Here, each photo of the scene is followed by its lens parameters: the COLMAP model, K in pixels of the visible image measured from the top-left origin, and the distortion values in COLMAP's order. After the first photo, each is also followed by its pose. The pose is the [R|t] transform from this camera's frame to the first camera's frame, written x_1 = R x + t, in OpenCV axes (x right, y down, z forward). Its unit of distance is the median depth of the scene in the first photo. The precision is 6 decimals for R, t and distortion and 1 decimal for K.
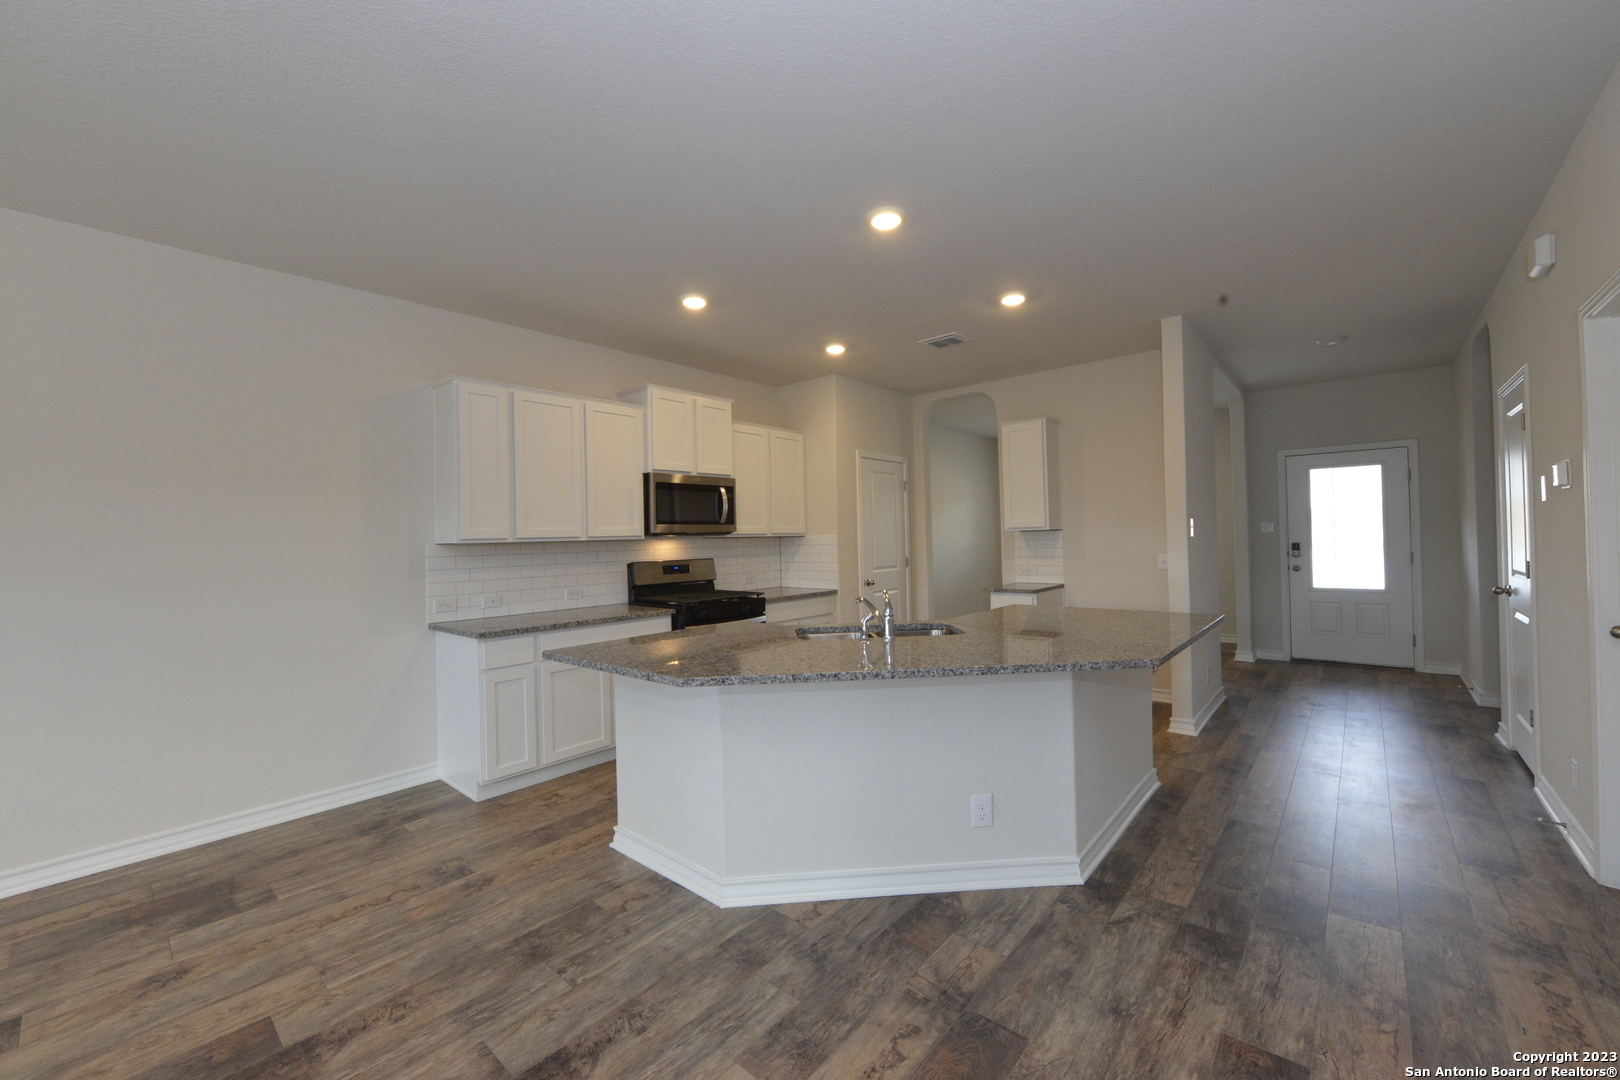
lens RADIAL K [[631.9, 0, 811.5], [0, 631.9, 535.5], [0, 0, 1]] dist [-0.010552, -0.000279]
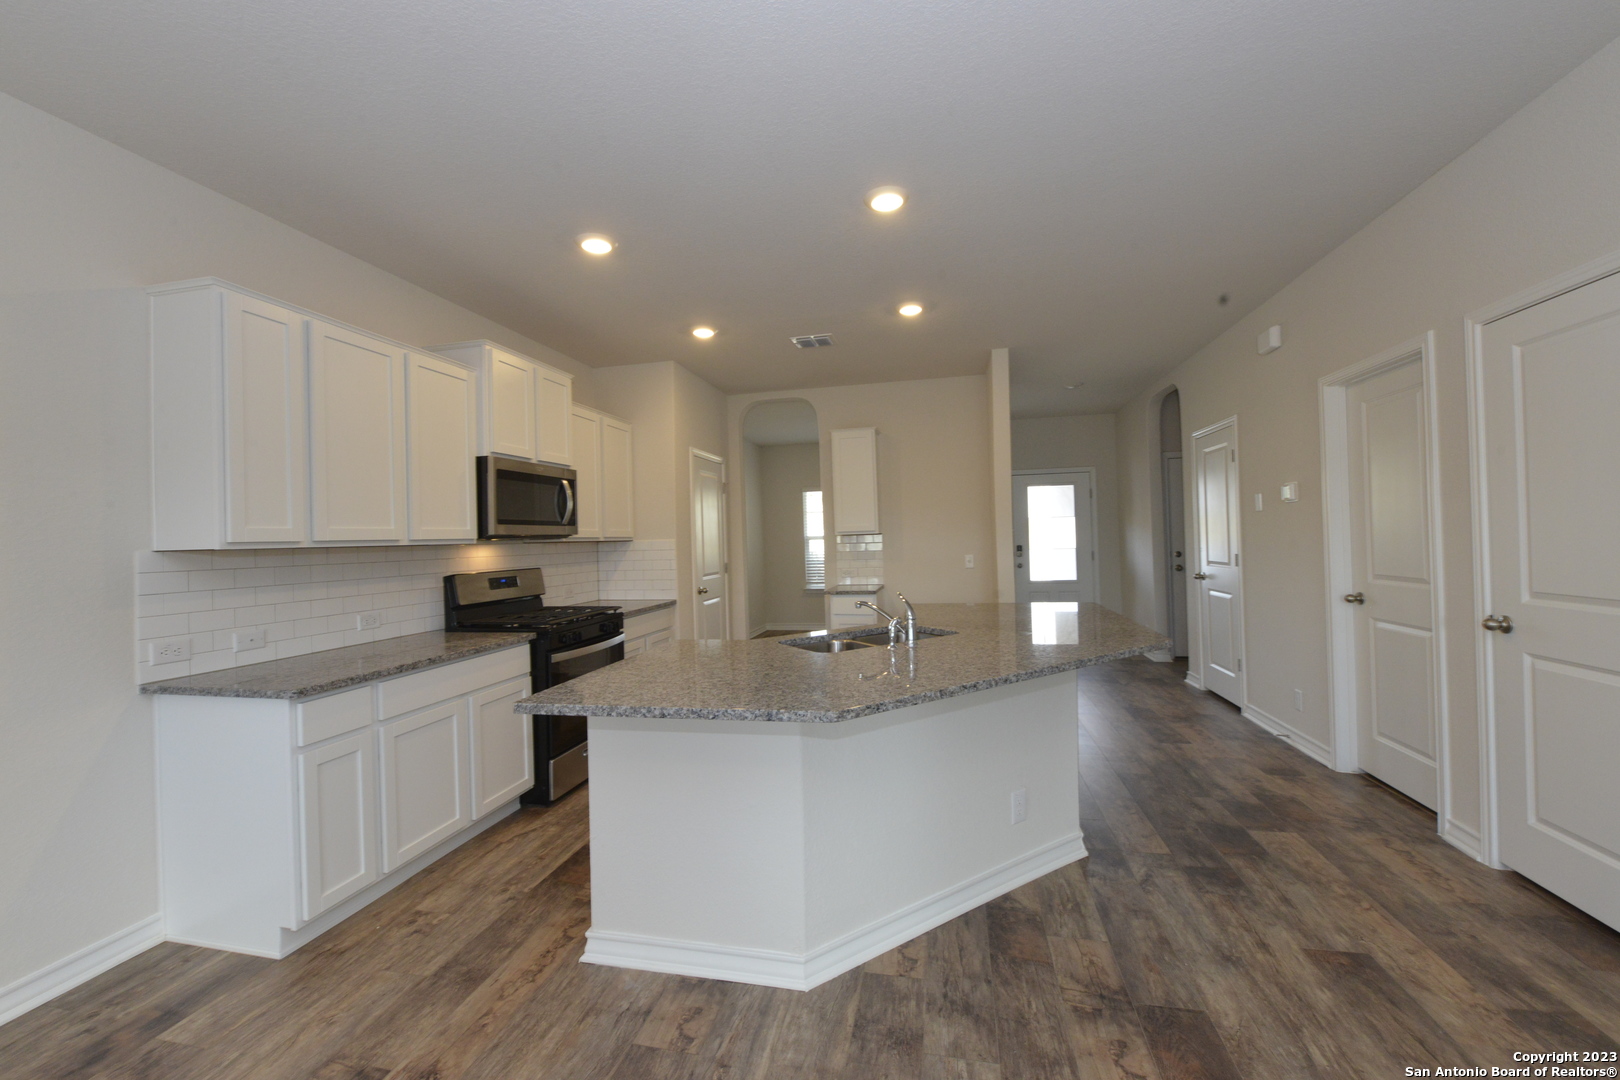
lens RADIAL K [[631.9, 0, 805.1], [0, 631.9, 535.1], [0, 0, 1]] dist [-0.010552, -0.000279]
pose [[0.879825, 0.001313, 0.475295, -0.382321], [0.005777, 0.999893, -0.013455, 0.011086], [-0.475262, 0.014584, 0.879724, 0.202645]]
